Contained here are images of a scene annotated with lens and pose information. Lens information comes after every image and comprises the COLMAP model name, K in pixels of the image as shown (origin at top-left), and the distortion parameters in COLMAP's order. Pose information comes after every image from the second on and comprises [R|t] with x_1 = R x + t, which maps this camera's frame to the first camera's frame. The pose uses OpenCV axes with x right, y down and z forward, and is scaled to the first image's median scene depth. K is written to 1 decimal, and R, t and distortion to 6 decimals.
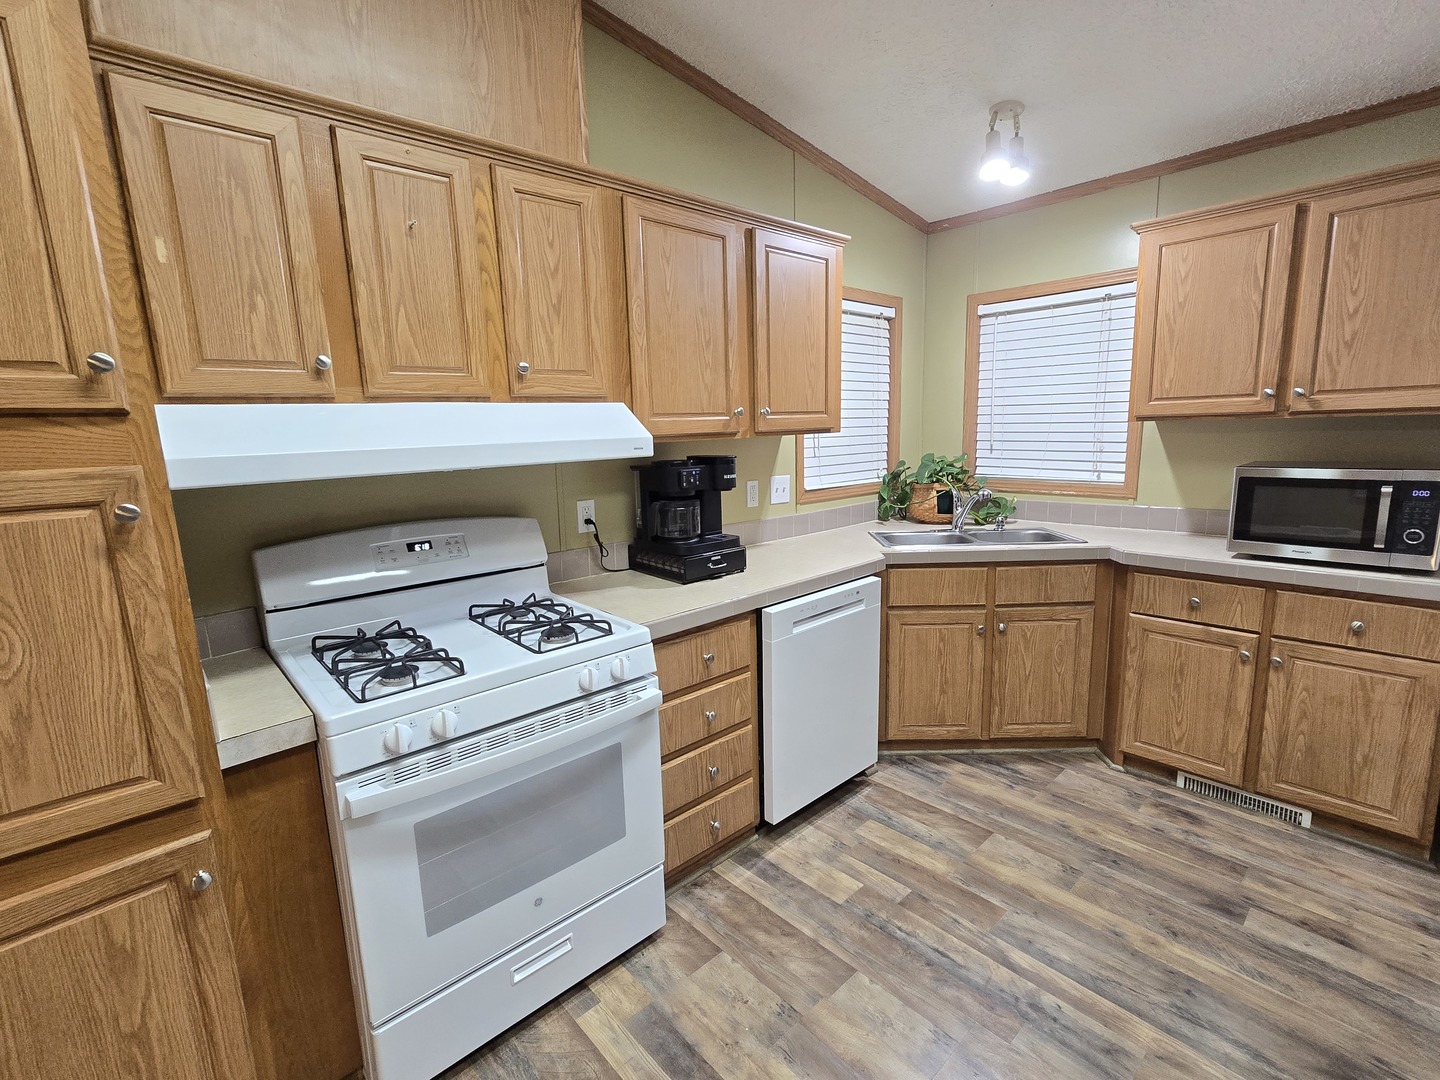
lens RADIAL K [[660.0, 0, 728.9], [0, 660.0, 542.9], [0, 0, 1]] dist [-0.001331, 0.000087]
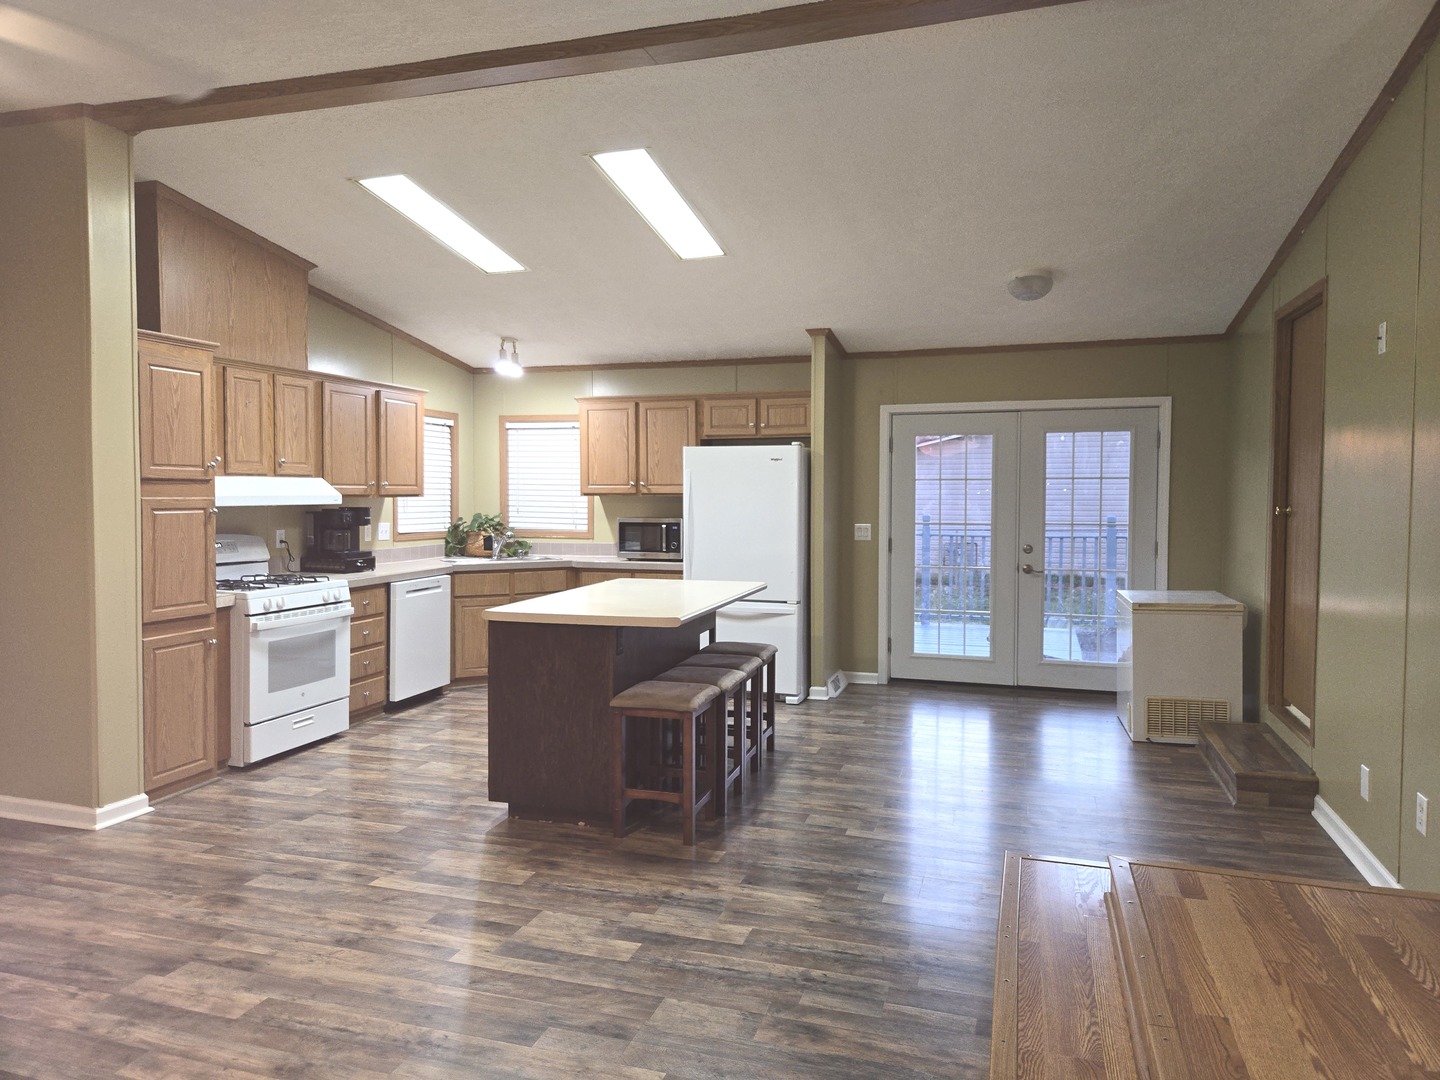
lens RADIAL K [[966.1, 0, 718.7], [0, 966.1, 522.8], [0, 0, 1]] dist [0.072406, -0.058709]
pose [[0.870556, 0.015671, 0.491819, -0.523749], [0.058729, 0.989040, -0.135468, 0.369989], [-0.488551, 0.146817, 0.860094, -1.987868]]
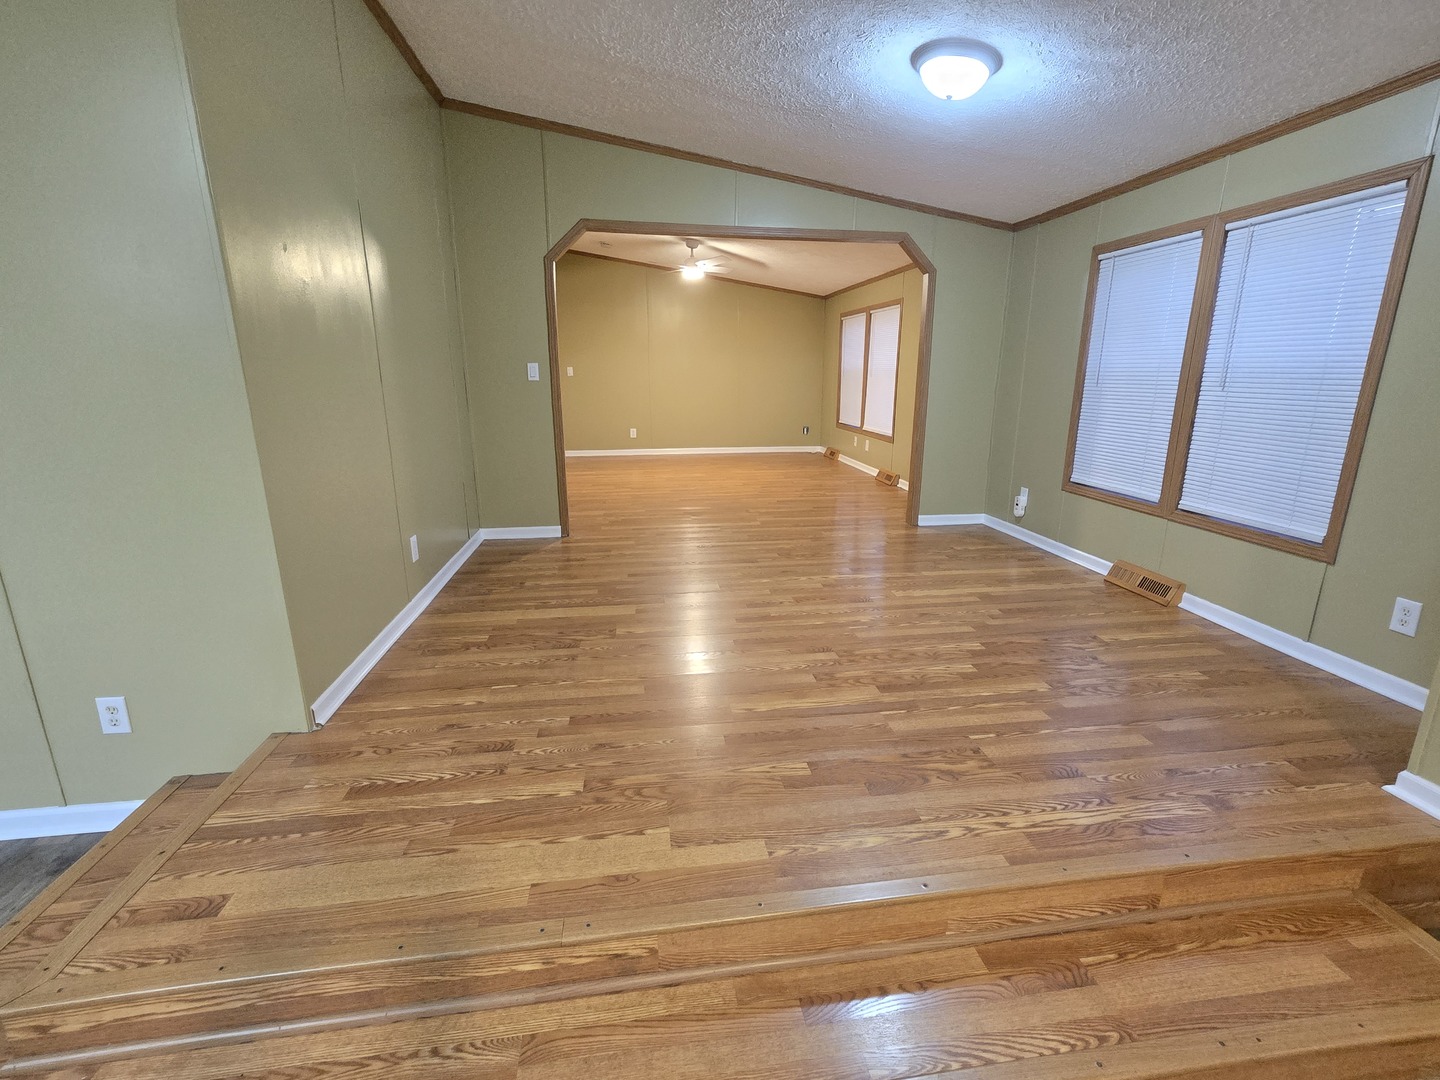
lens RADIAL K [[660.0, 0, 728.9], [0, 660.0, 542.9], [0, 0, 1]] dist [-0.001331, 0.000087]
pose [[-0.821375, -0.113724, 0.558936, -0.098415], [0.125523, 0.919861, 0.371619, 0.192611], [-0.556405, 0.375398, -0.741276, -1.038485]]
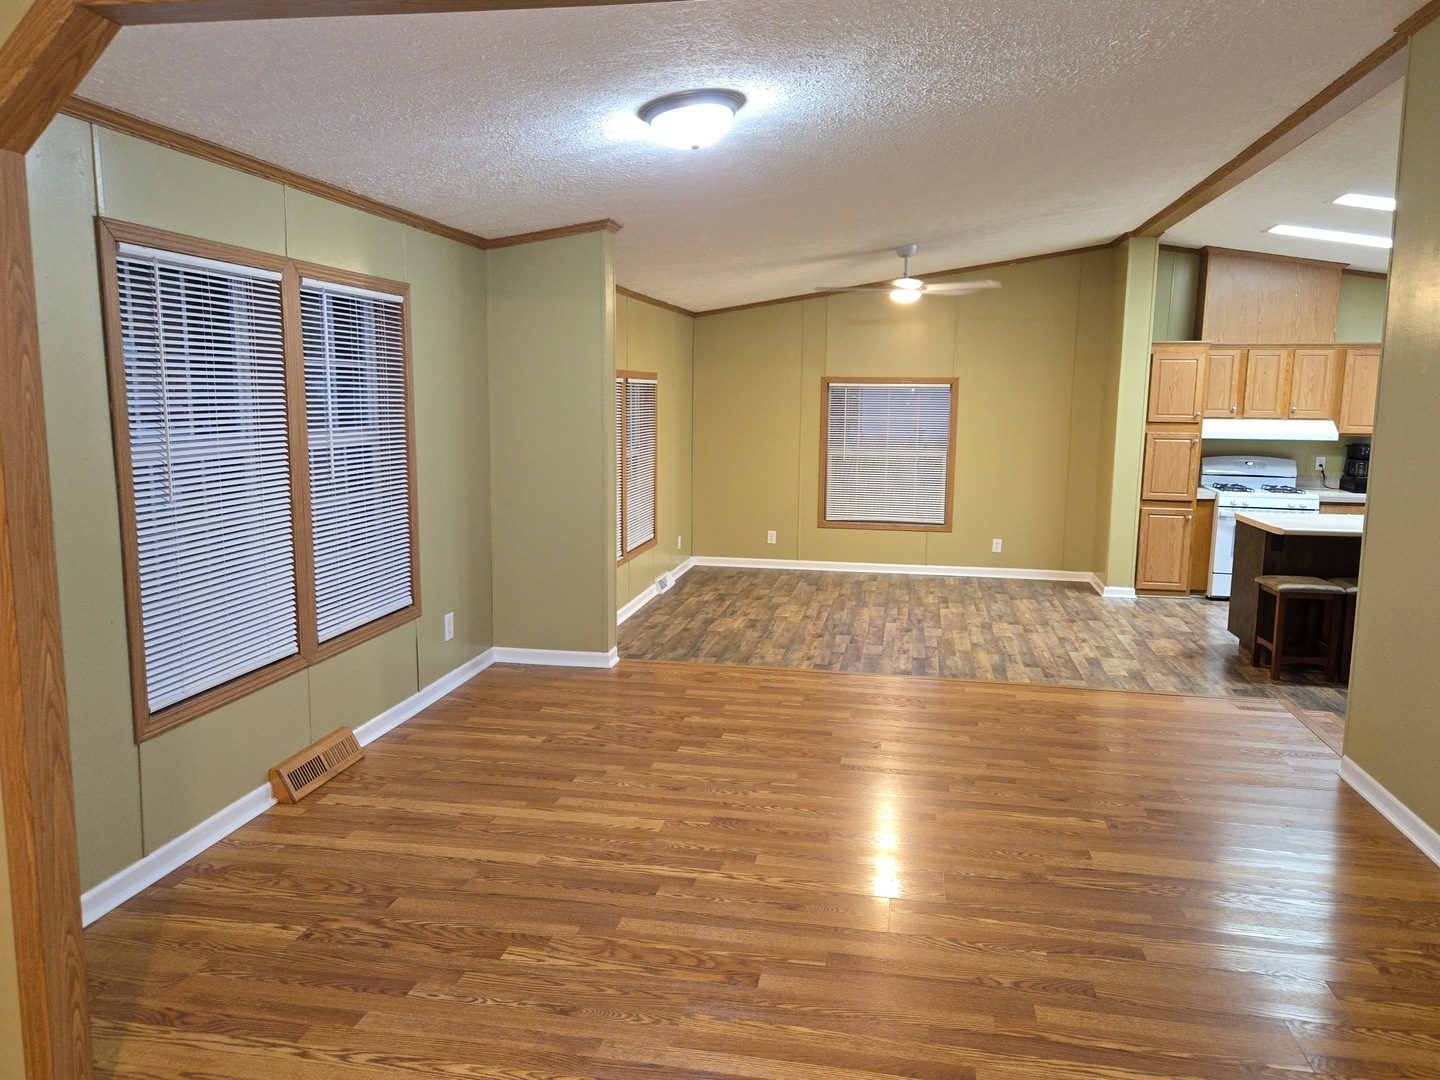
lens RADIAL K [[1029.5, 0, 715.0], [0, 1029.5, 530.7], [0, 0, 1]] dist [0.013251, 0.001307]
pose [[0.587314, 0.147823, -0.795745, 1.703402], [-0.172744, 0.983419, 0.055190, 0.417274], [0.790709, 0.105046, 0.603112, -3.362519]]
